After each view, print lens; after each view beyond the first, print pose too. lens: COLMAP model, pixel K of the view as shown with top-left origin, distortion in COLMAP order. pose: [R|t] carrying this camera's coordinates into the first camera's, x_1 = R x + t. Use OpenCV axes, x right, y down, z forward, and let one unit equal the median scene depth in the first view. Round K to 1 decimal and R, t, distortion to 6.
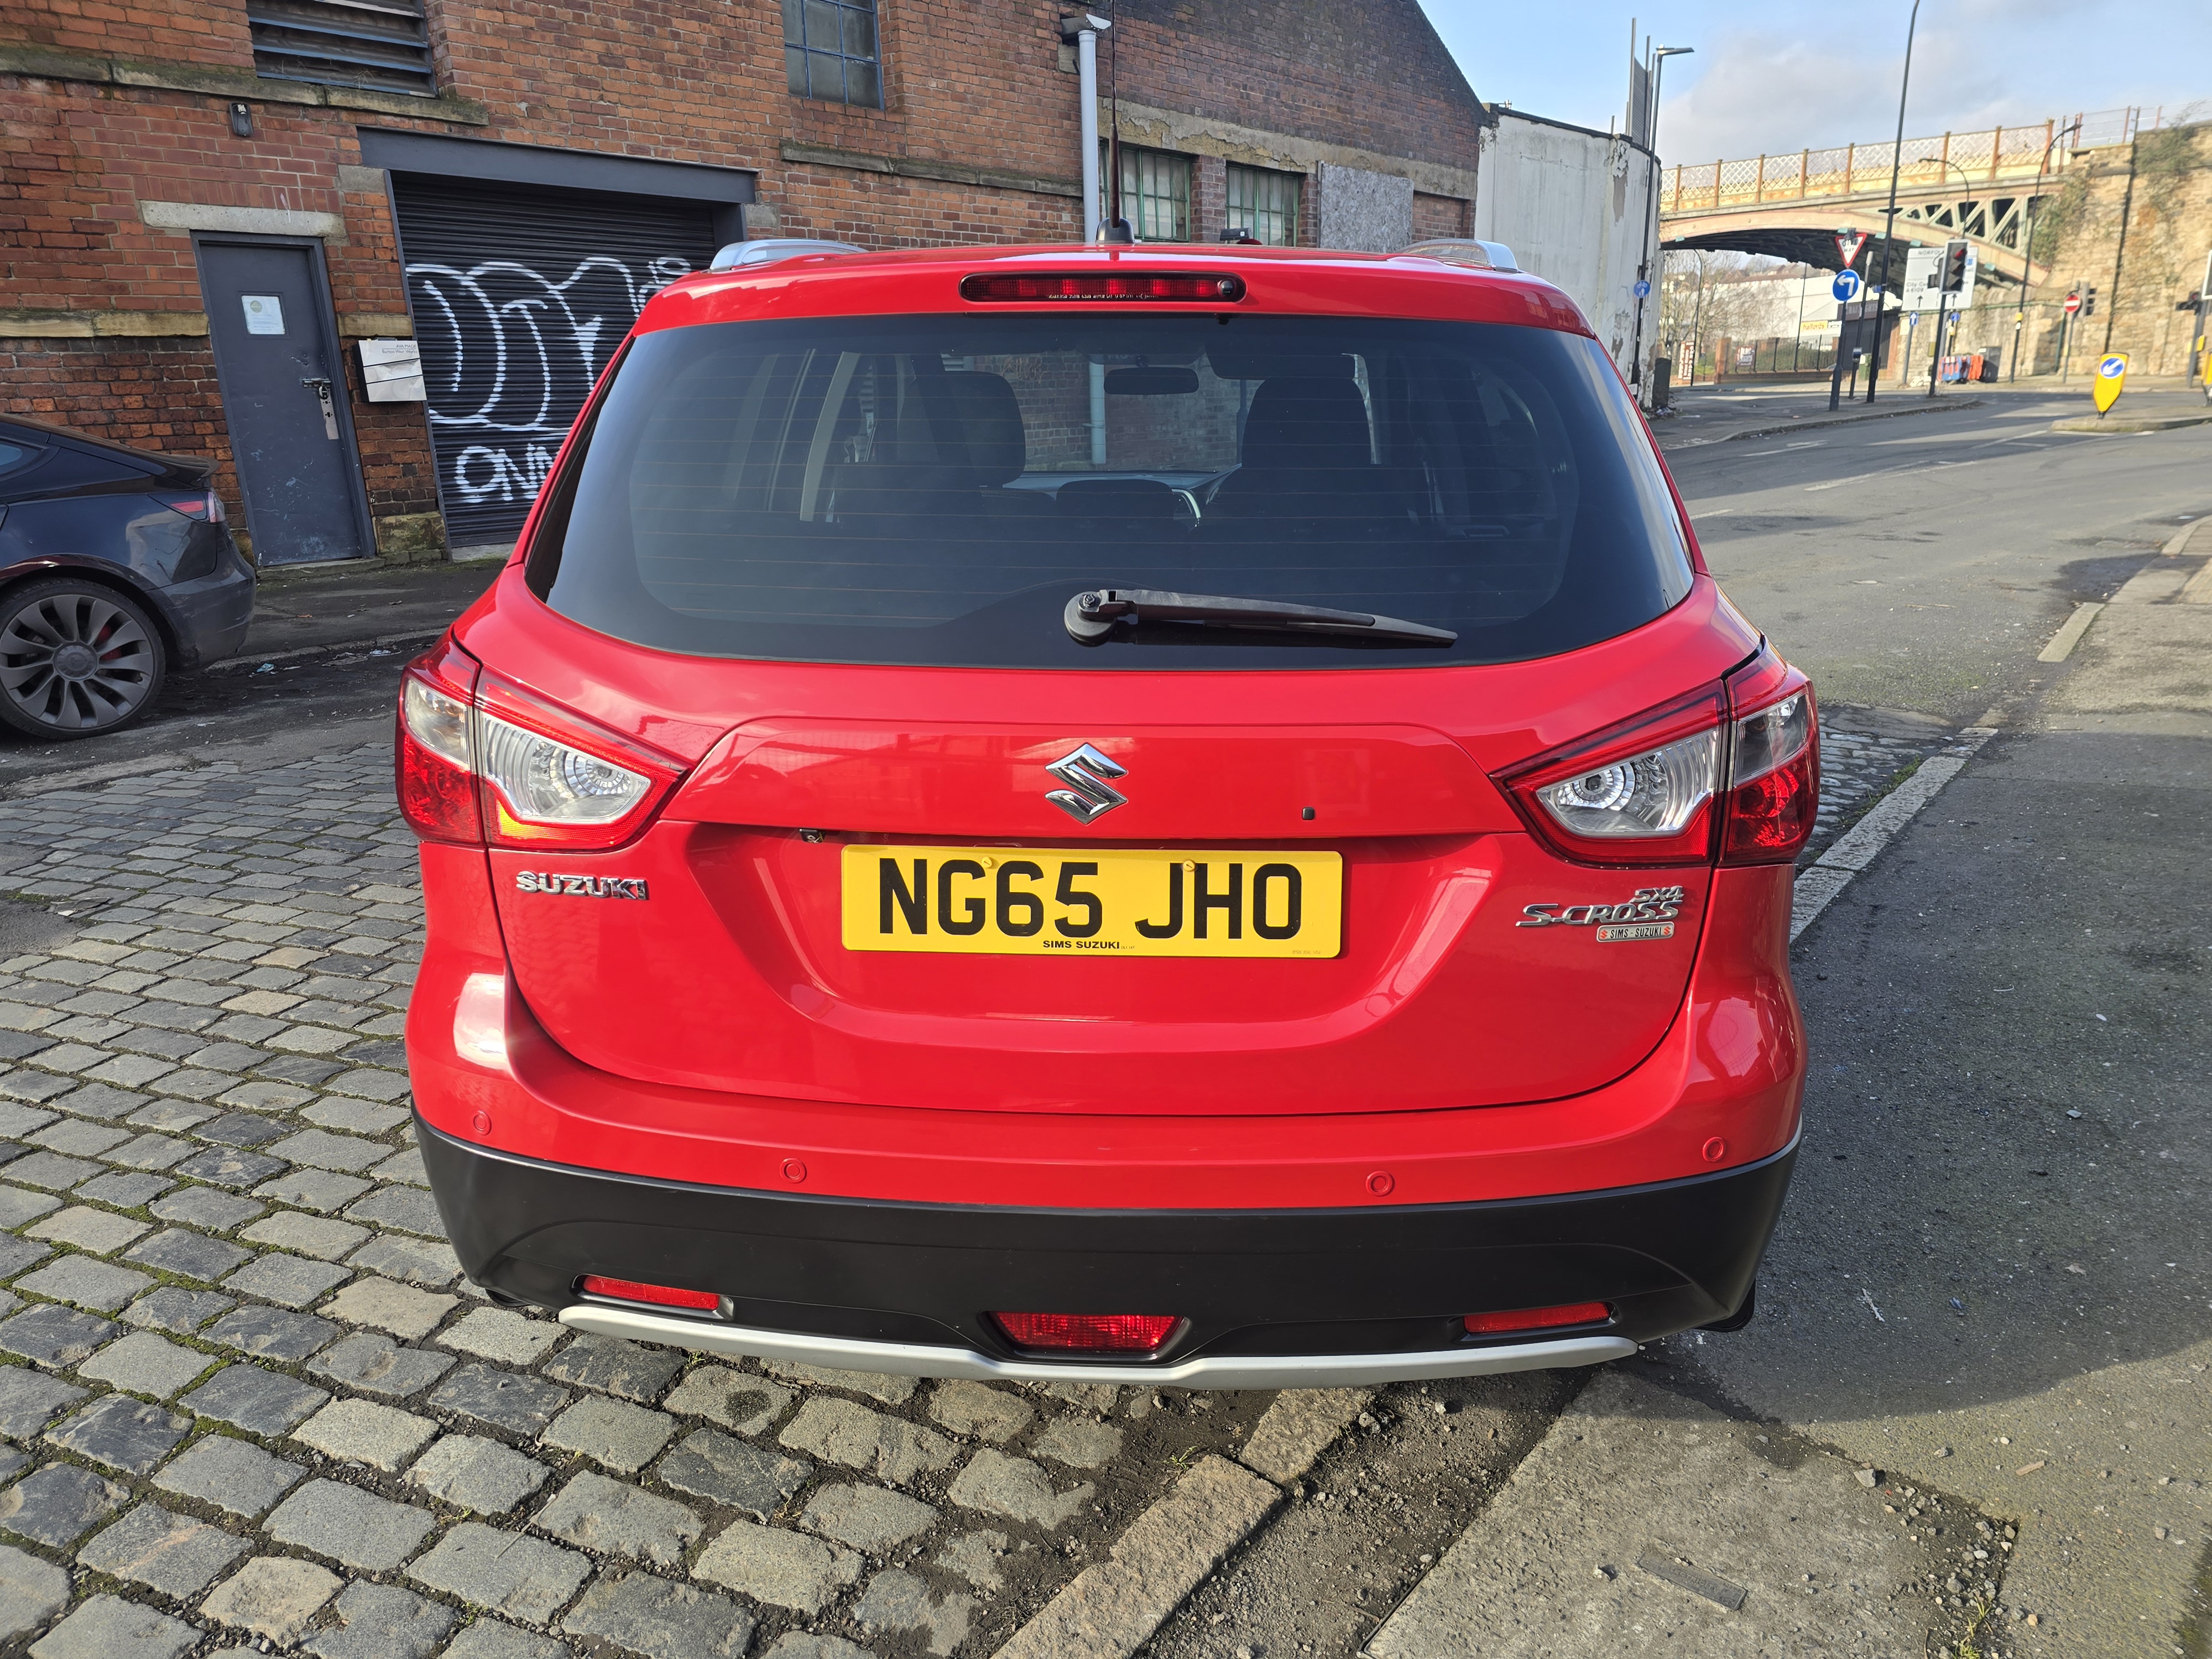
lens RADIAL K [[1481.4, 0, 1114.9], [0, 1481.4, 847.7], [0, 0, 1]] dist [0.037640, -0.040912]
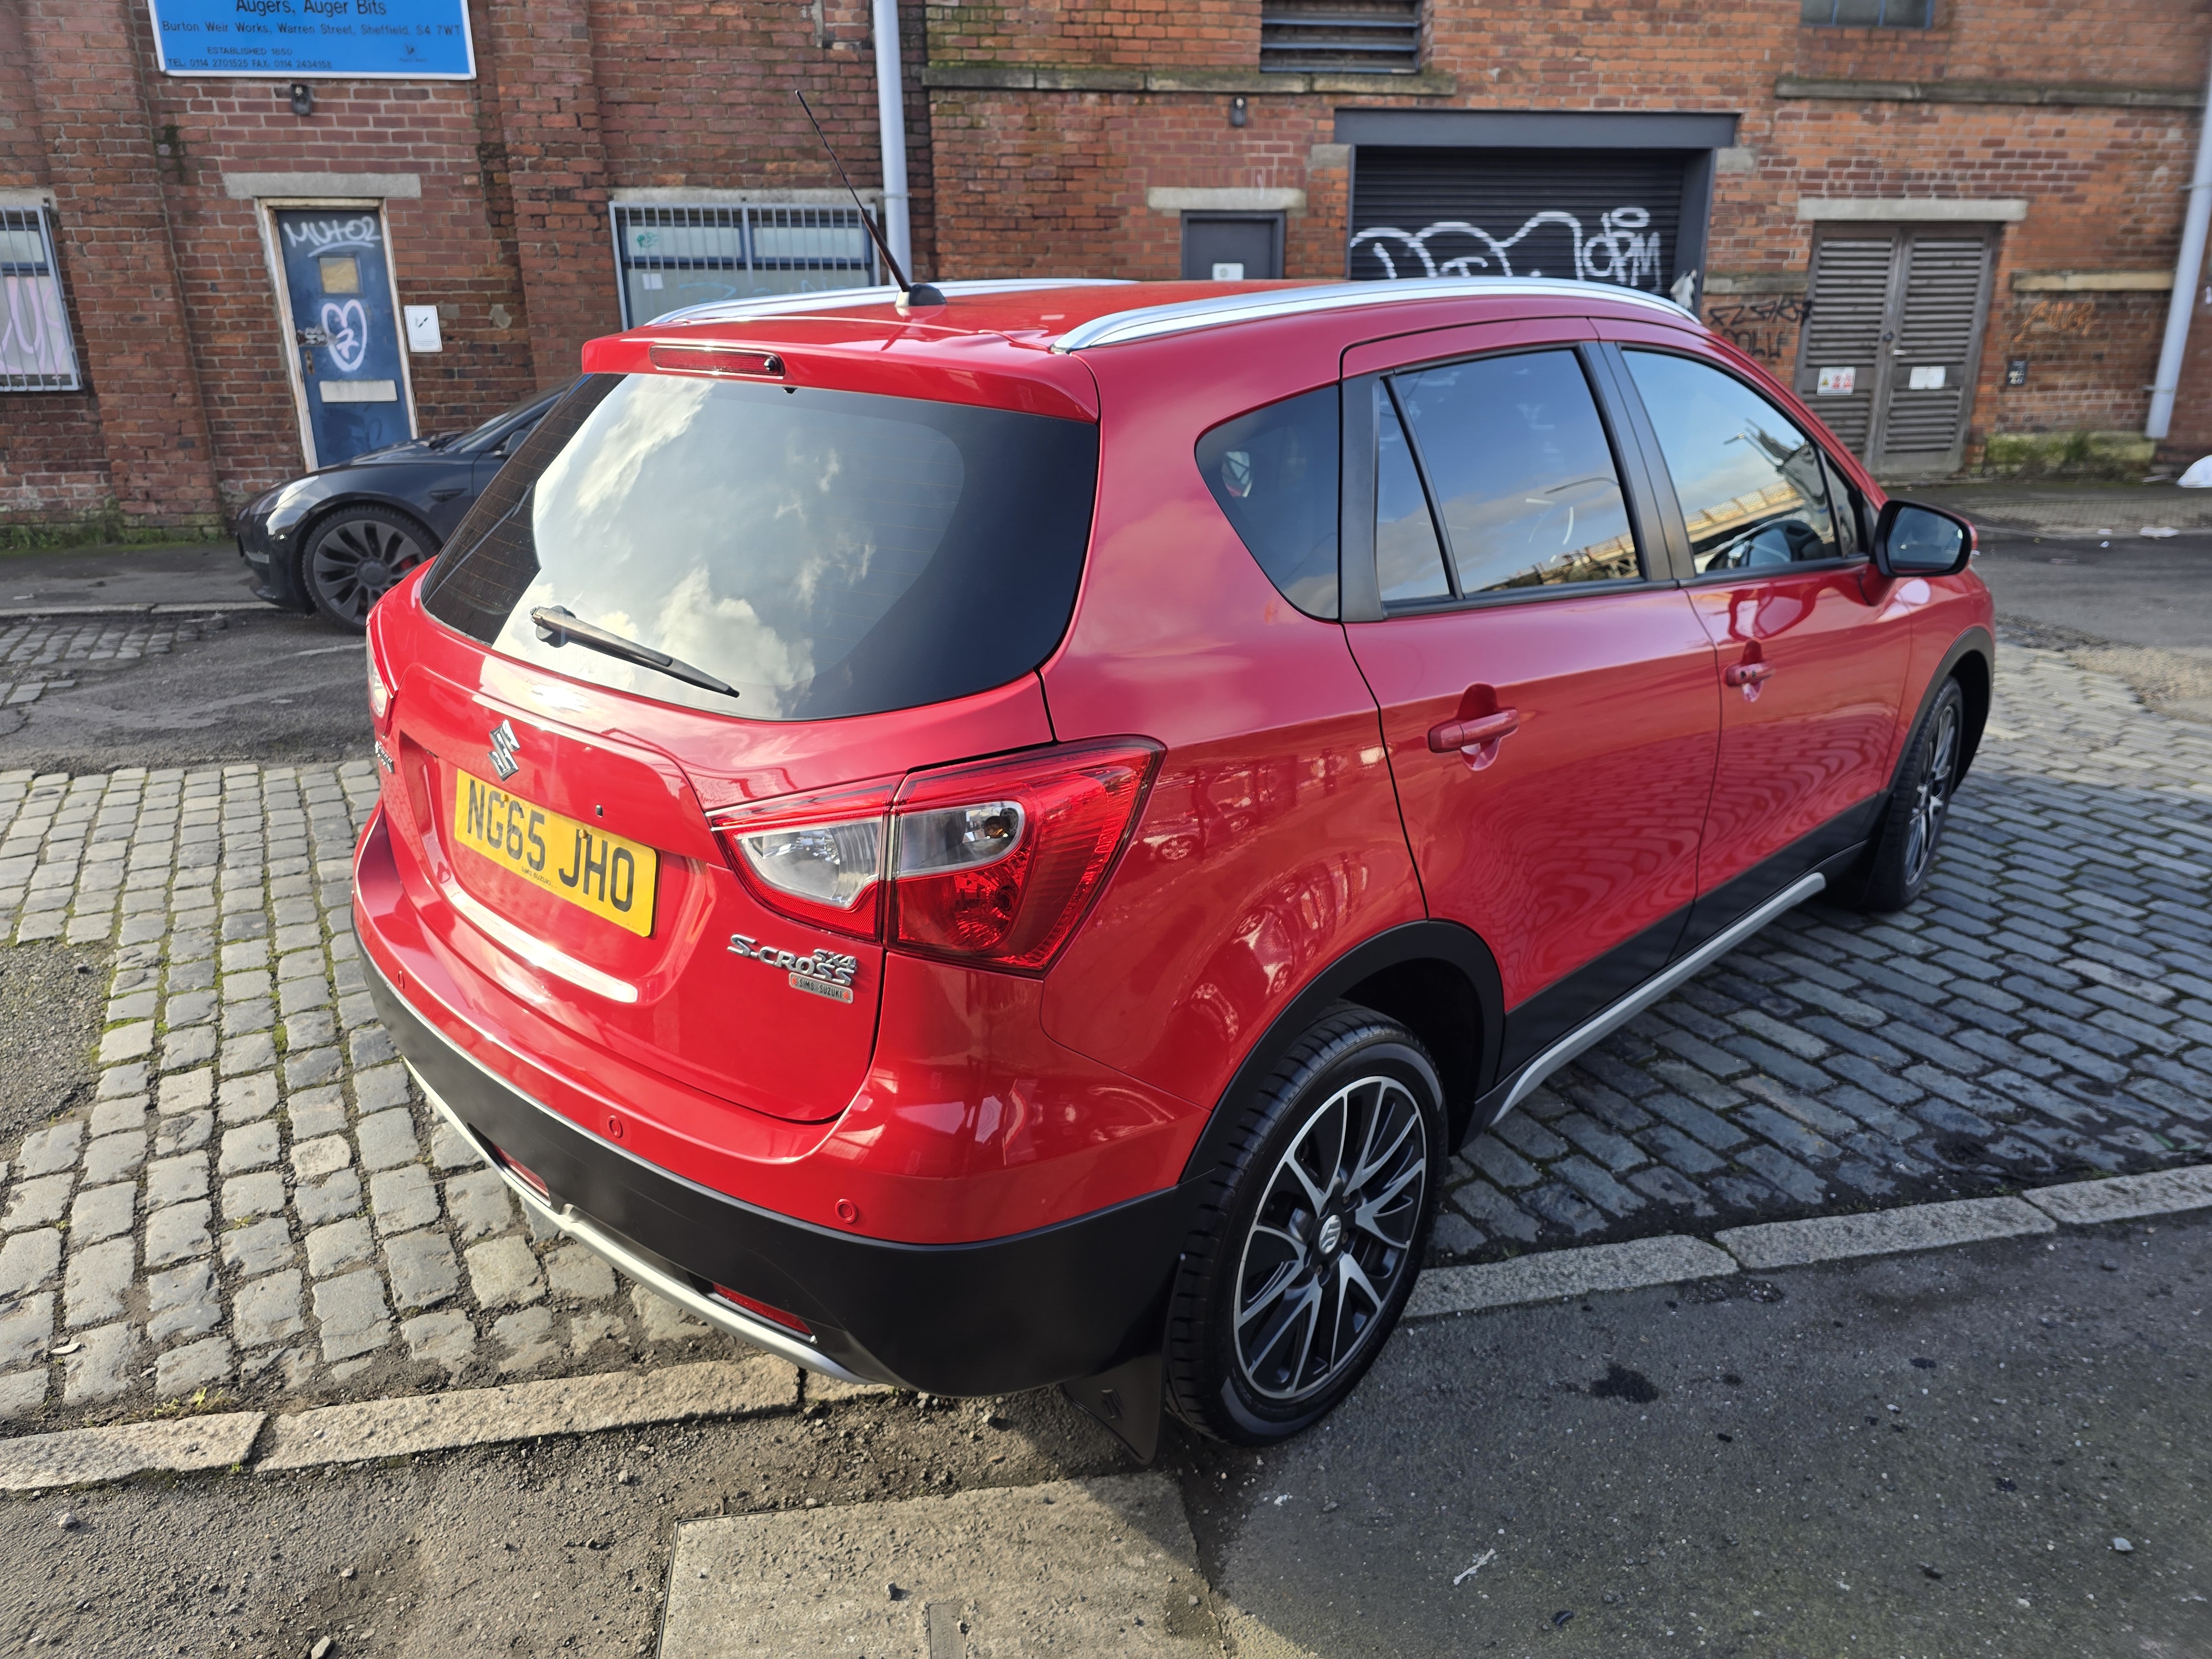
lens RADIAL K [[1481.4, 0, 1113.6], [0, 1481.4, 824.7], [0, 0, 1]] dist [0.037640, -0.040912]
pose [[0.755767, 0.218177, -0.617427, 0.157958], [-0.201740, 0.974580, 0.097440, -0.028342], [0.622991, 0.050918, 0.780570, 0.040431]]
